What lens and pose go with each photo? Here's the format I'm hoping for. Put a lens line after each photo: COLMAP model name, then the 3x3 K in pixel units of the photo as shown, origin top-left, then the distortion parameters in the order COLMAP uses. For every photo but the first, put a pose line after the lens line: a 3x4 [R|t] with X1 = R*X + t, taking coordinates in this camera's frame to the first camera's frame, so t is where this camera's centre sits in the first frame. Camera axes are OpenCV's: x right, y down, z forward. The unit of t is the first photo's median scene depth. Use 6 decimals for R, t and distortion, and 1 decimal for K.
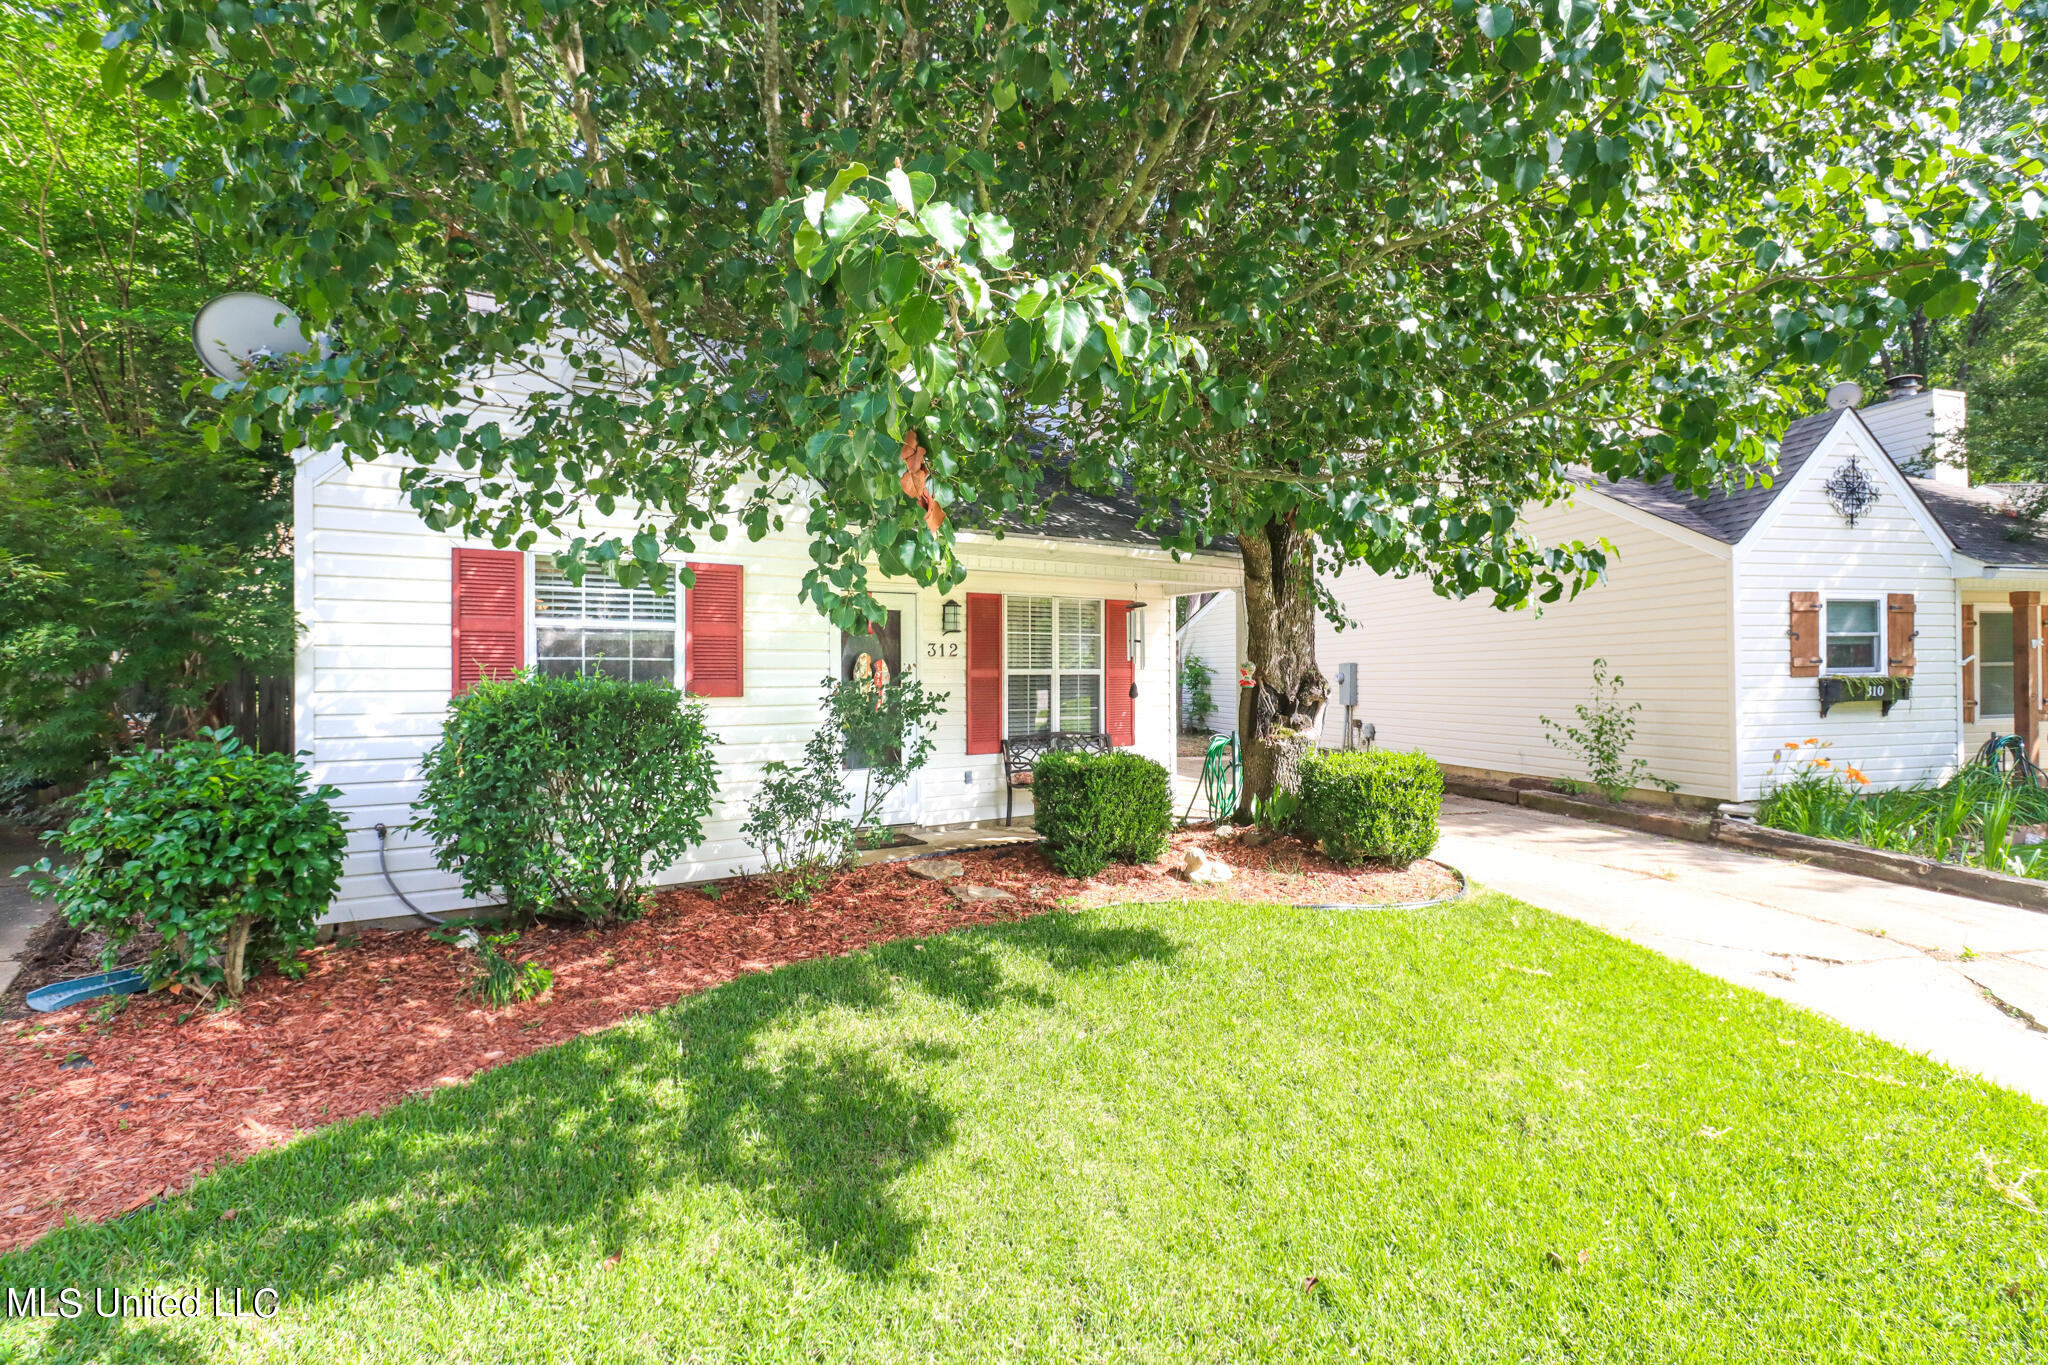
lens RADIAL K [[975.5, 0, 1018.9], [0, 975.5, 671.5], [0, 0, 1]] dist [0.001453, -0.013449]
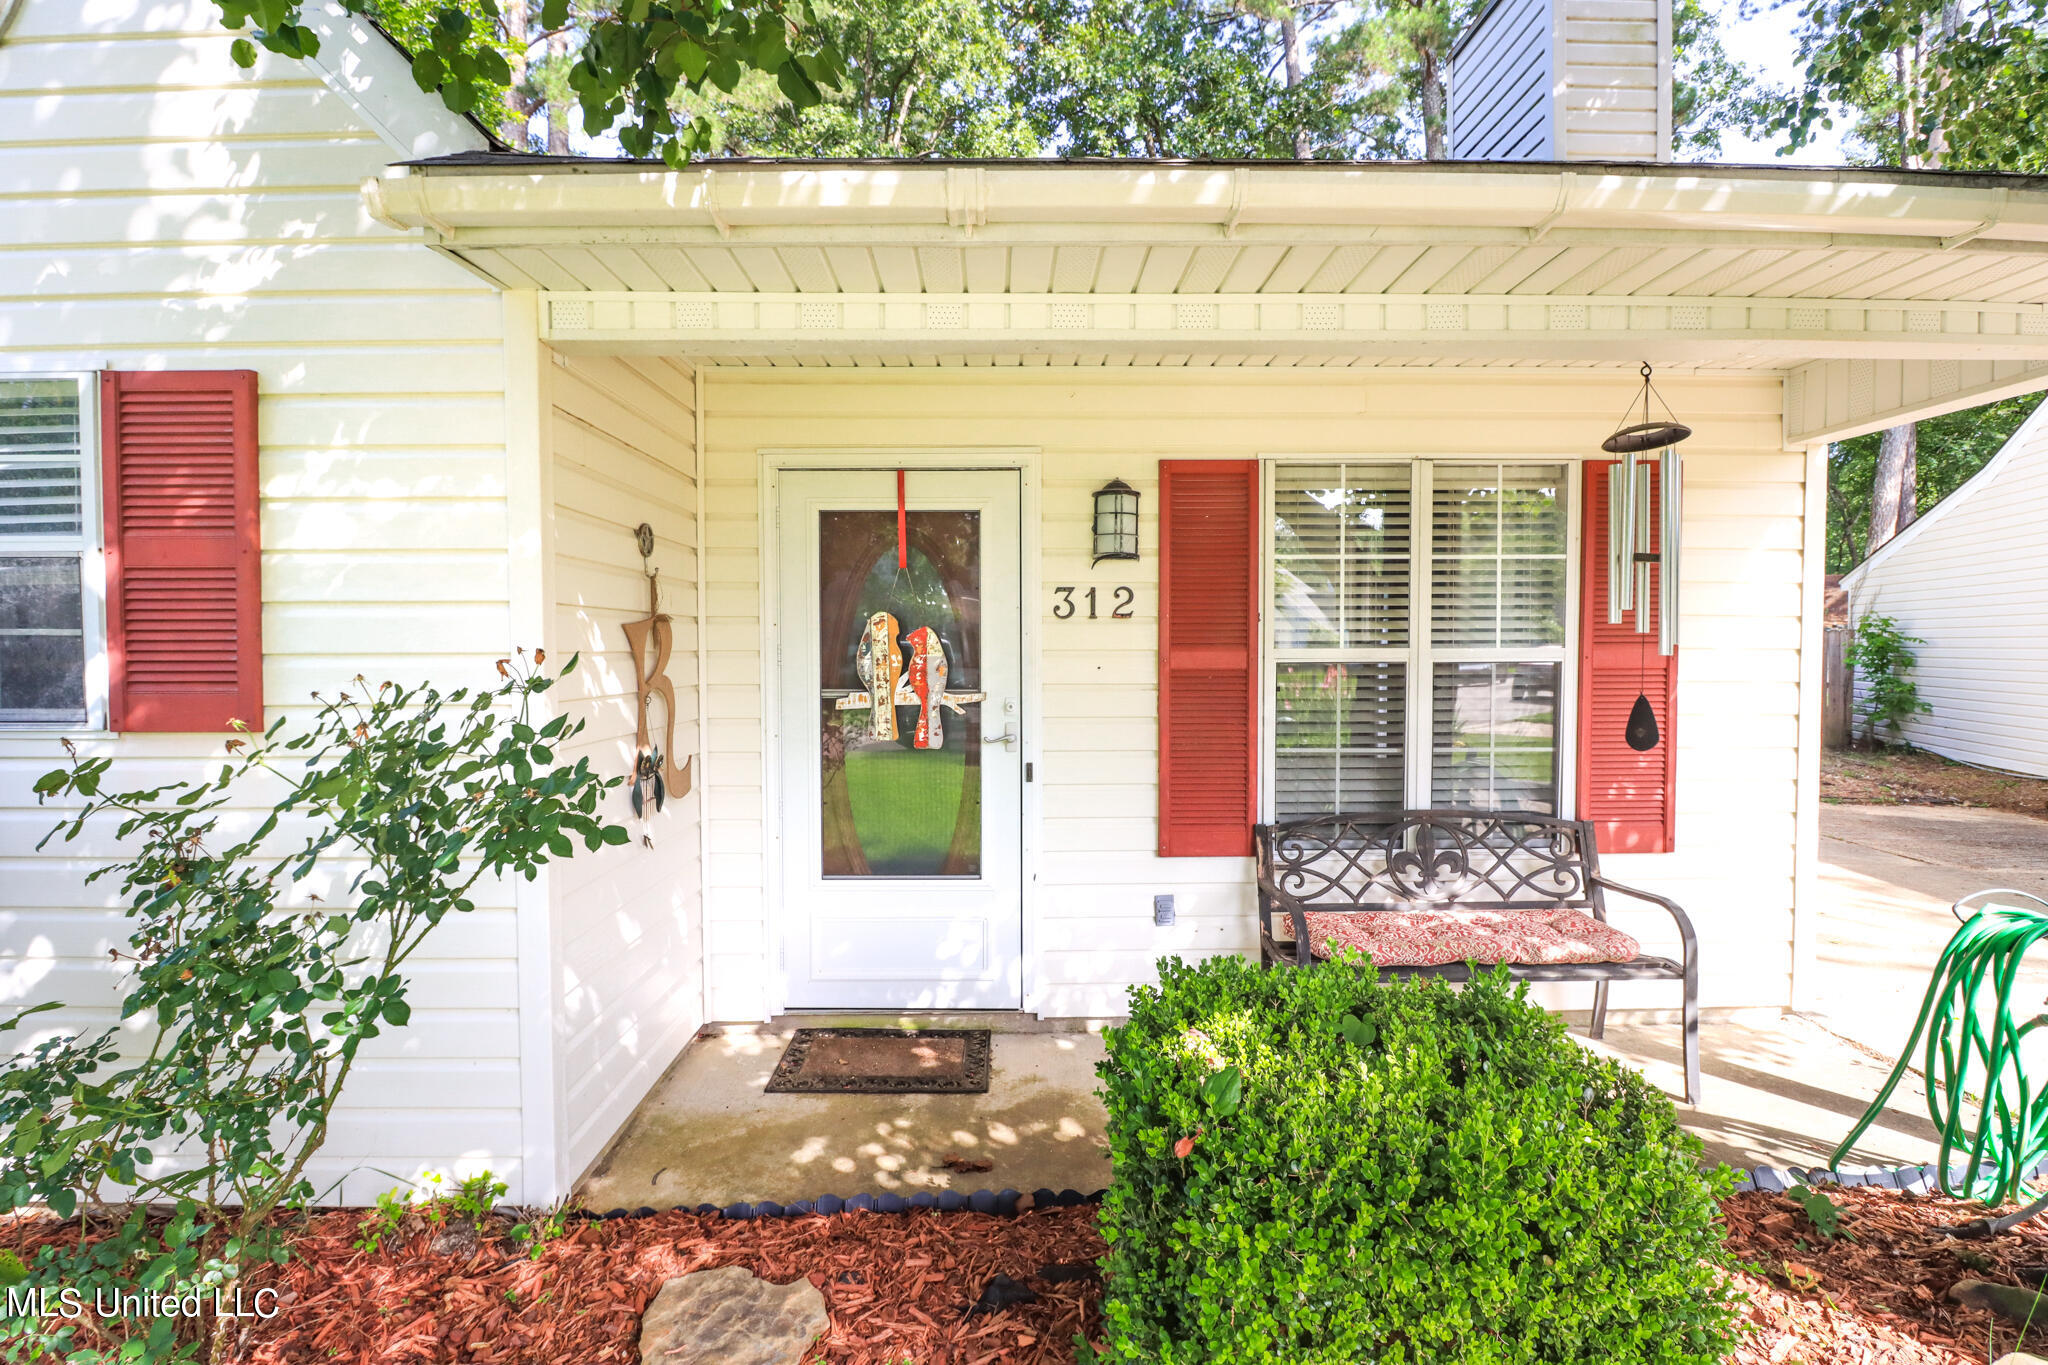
lens RADIAL K [[959.6, 0, 1017.5], [0, 959.6, 674.3], [0, 0, 1]] dist [-0.000312, -0.013529]
pose [[0.848828, 0.016591, -0.528408, 0.109146], [0.002334, 0.999380, 0.035128, -0.005781], [0.528663, -0.031051, 0.848264, 0.624445]]
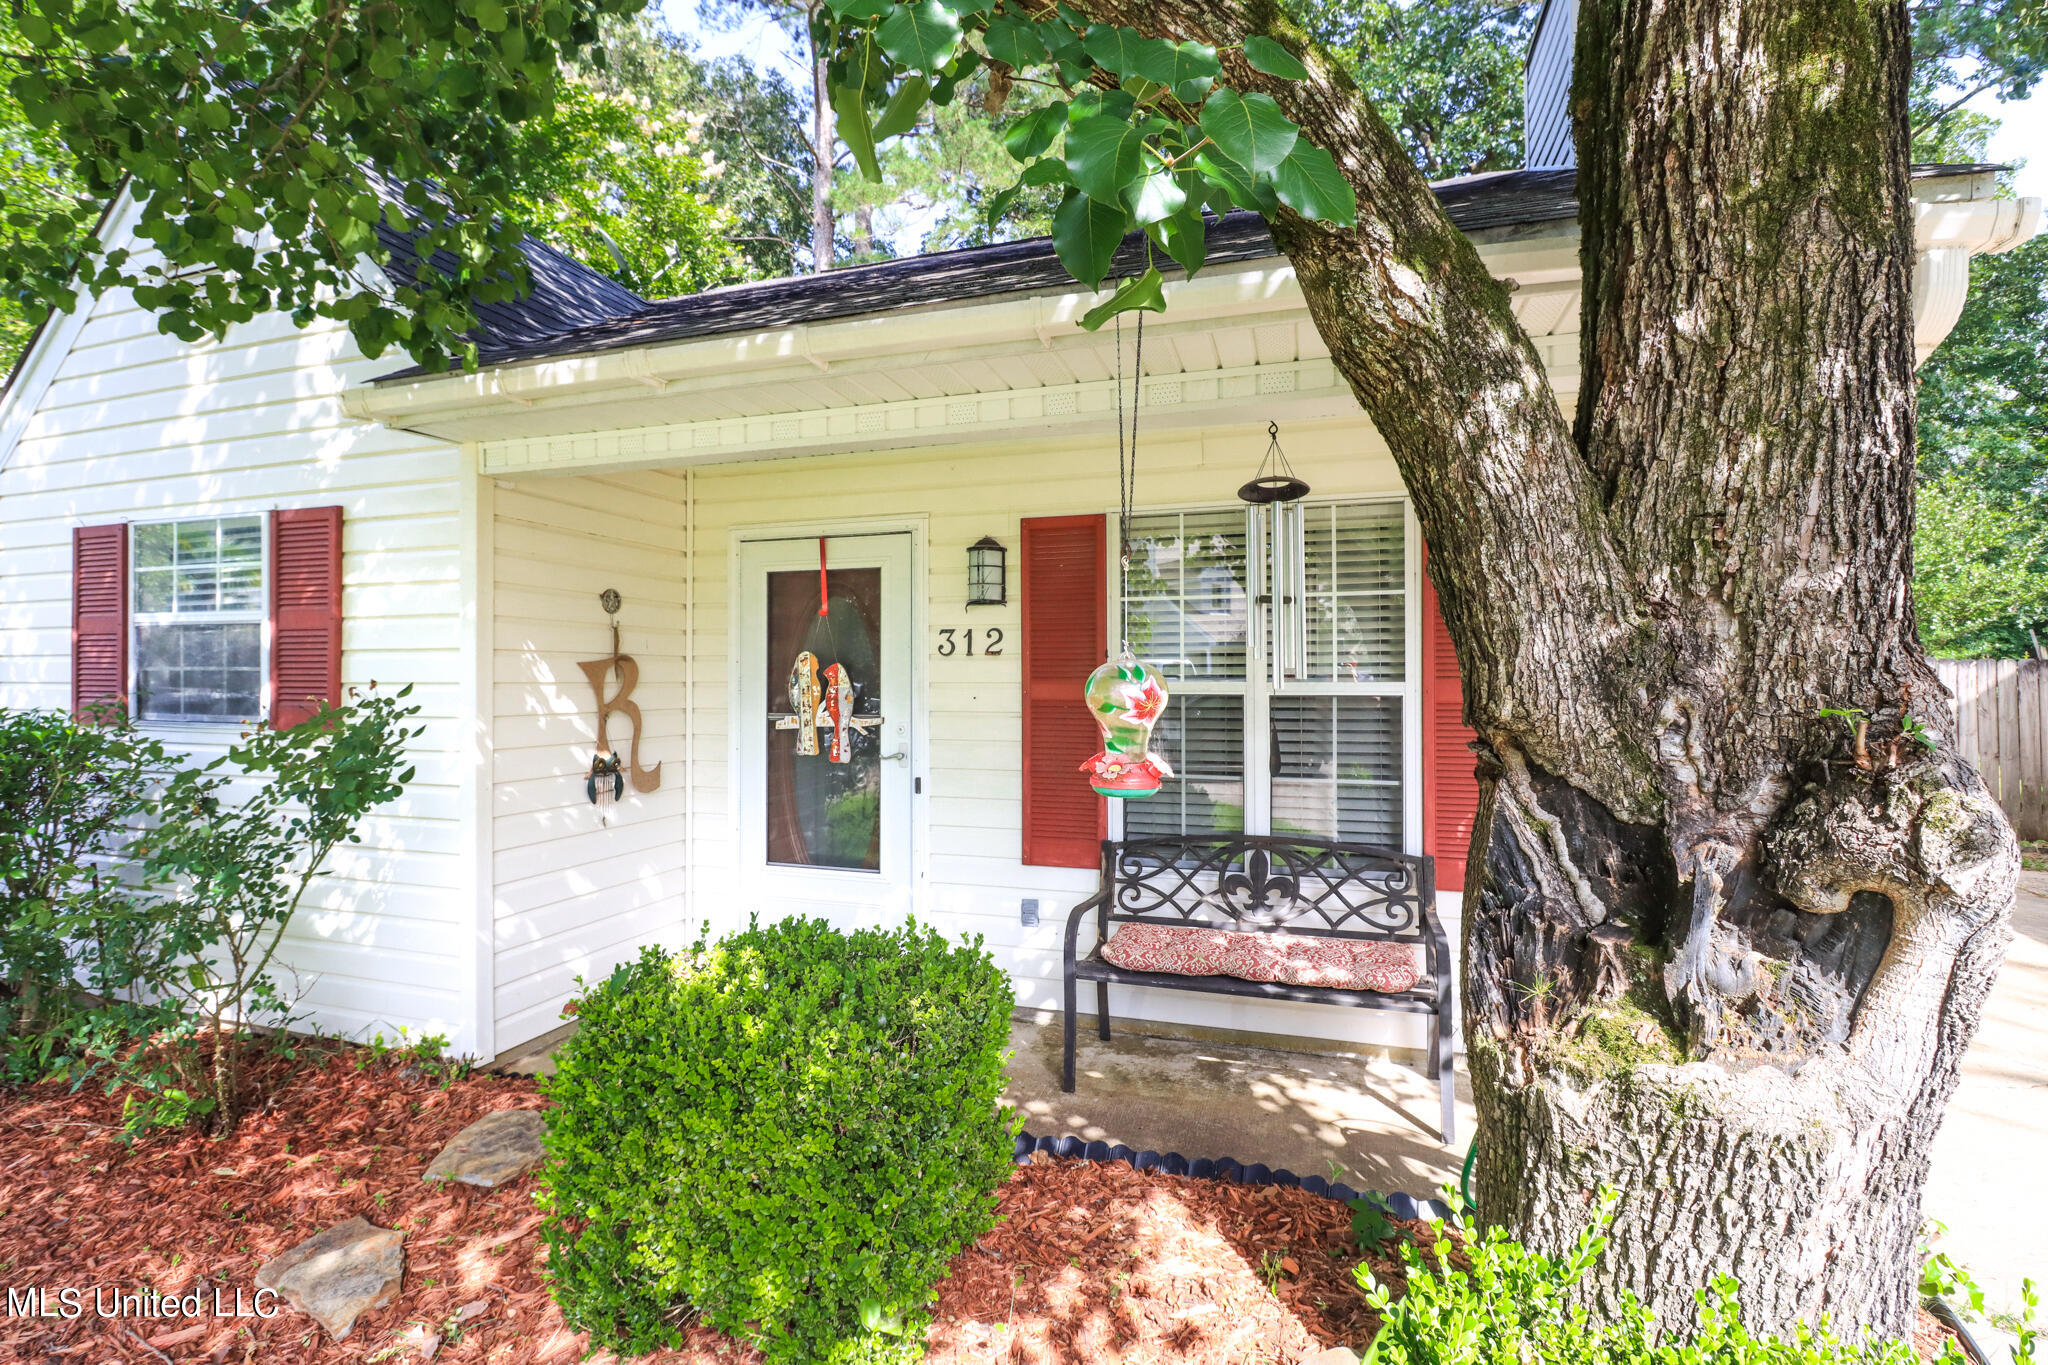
lens RADIAL K [[959.6, 0, 1017.5], [0, 959.6, 674.3], [0, 0, 1]] dist [-0.000312, -0.013529]
pose [[0.626942, -0.000453, -0.779066, 0.304211], [0.002411, 0.999996, 0.001359, -0.006400], [0.779063, -0.002730, 0.626940, 0.706380]]
